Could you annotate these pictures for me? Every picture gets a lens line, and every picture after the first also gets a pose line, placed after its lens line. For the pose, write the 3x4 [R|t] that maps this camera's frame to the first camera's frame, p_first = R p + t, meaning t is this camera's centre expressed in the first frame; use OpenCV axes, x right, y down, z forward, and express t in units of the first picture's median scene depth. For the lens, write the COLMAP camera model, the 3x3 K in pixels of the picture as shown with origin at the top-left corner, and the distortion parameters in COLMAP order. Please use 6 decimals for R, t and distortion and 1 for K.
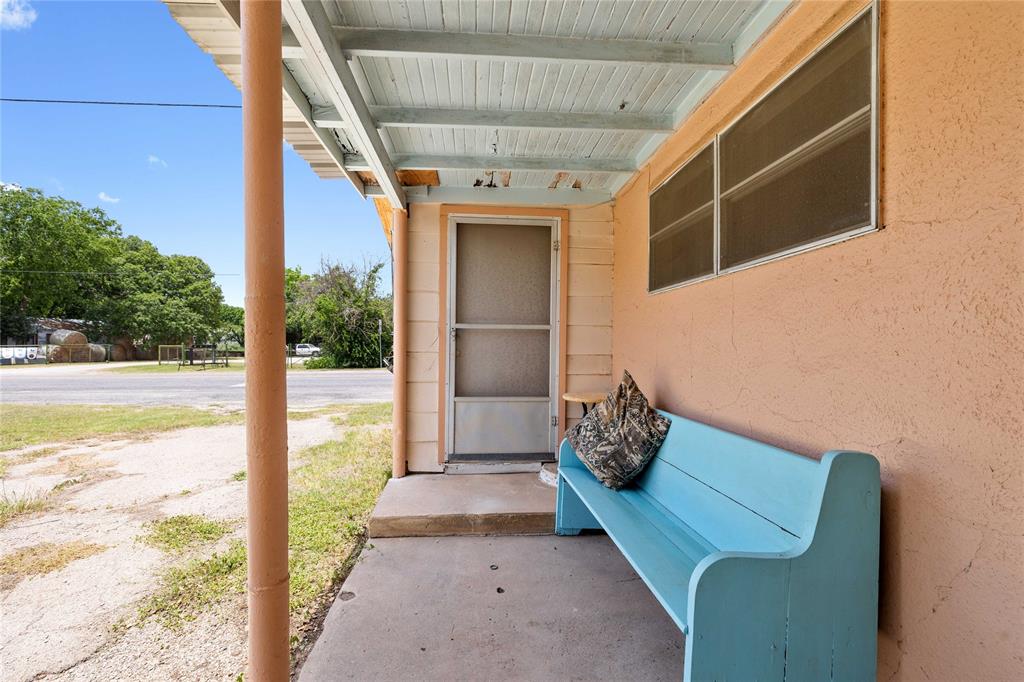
lens RADIAL K [[434.6, 0, 512.0], [0, 434.6, 341.0], [0, 0, 1]] dist [0.001182, -0.000223]
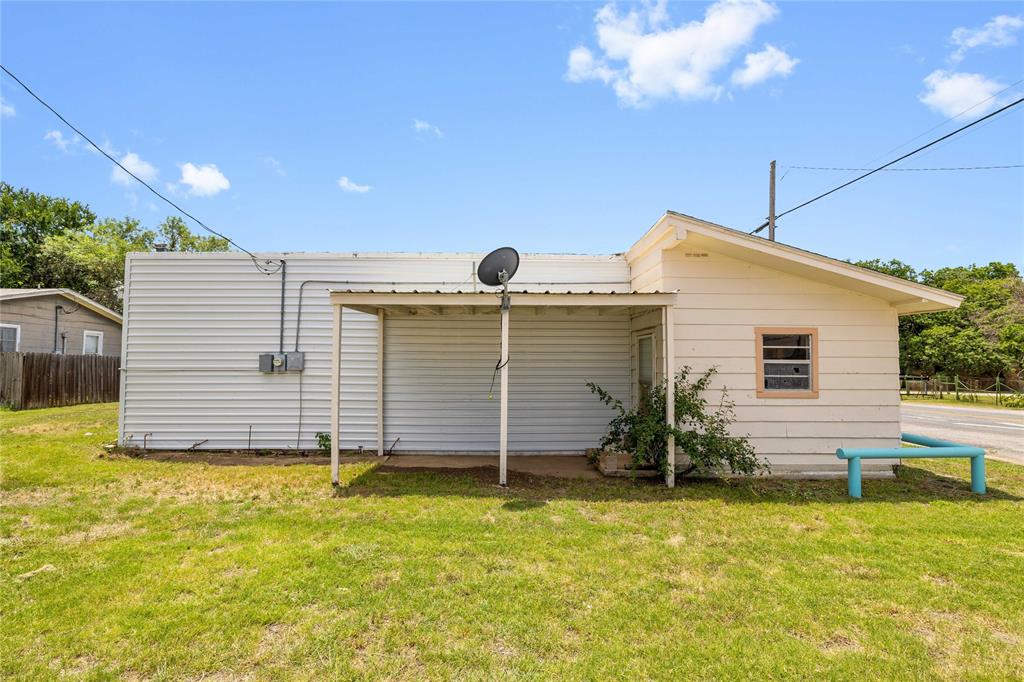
lens RADIAL K [[487.6, 0, 514.0], [0, 487.6, 344.4], [0, 0, 1]] dist [0.001510, 0.000084]
pose [[-0.092667, -0.054853, -0.994185, 4.275298], [0.006230, 0.998430, -0.055668, -0.083793], [0.995678, -0.011353, -0.092180, 0.843667]]
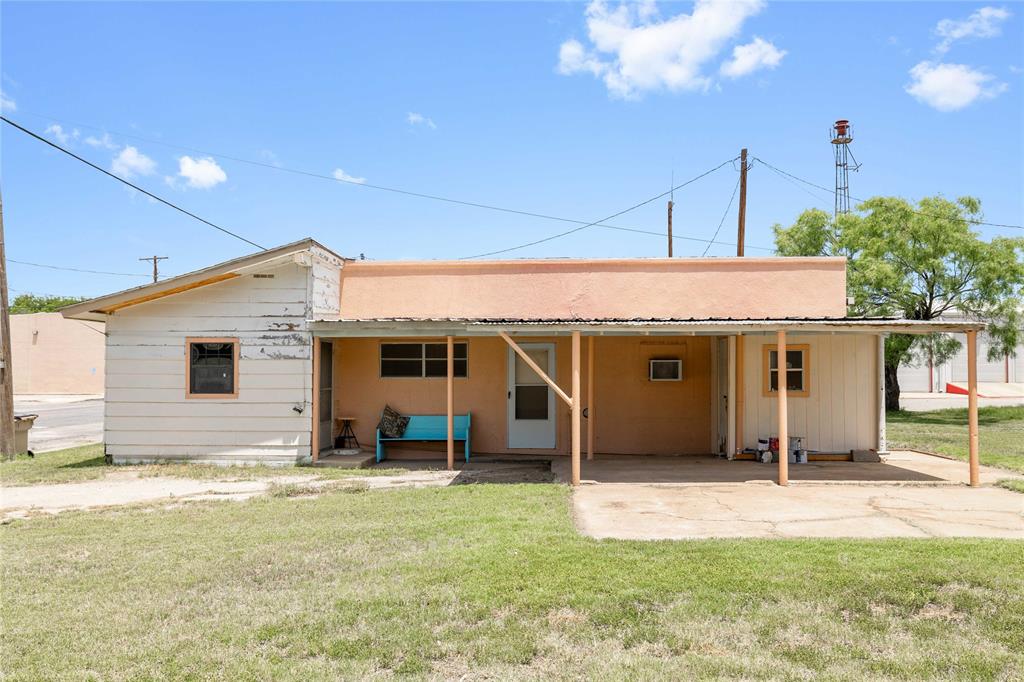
lens RADIAL K [[835.8, 0, 506.0], [0, 835.8, 345.4], [0, 0, 1]] dist [0.006205, 0.000444]
pose [[0.159525, 0.015969, 0.987065, -3.963116], [-0.008963, 0.999851, -0.014728, -0.194988], [-0.987153, -0.006497, 0.159644, -0.550003]]
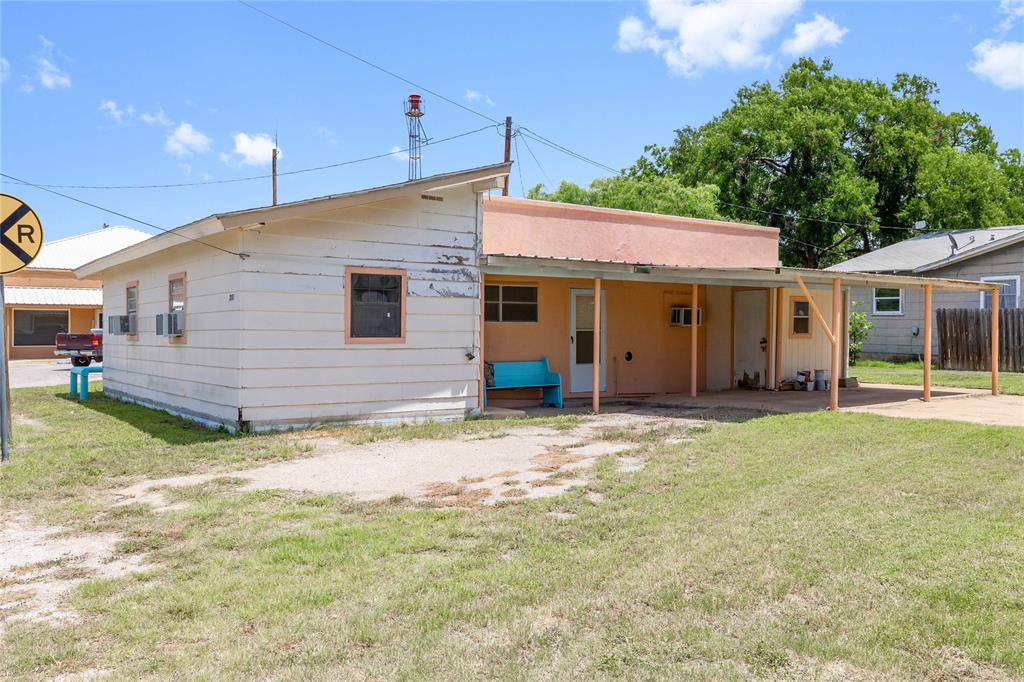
lens RADIAL K [[849.4, 0, 512.0], [0, 849.4, 341.0], [0, 0, 1]] dist [0.009296, 0.003845]
pose [[-0.499713, -0.021908, 0.865914, -3.353780], [-0.017857, 0.999728, 0.014988, -0.059033], [-0.866007, -0.007973, -0.499968, 2.591228]]
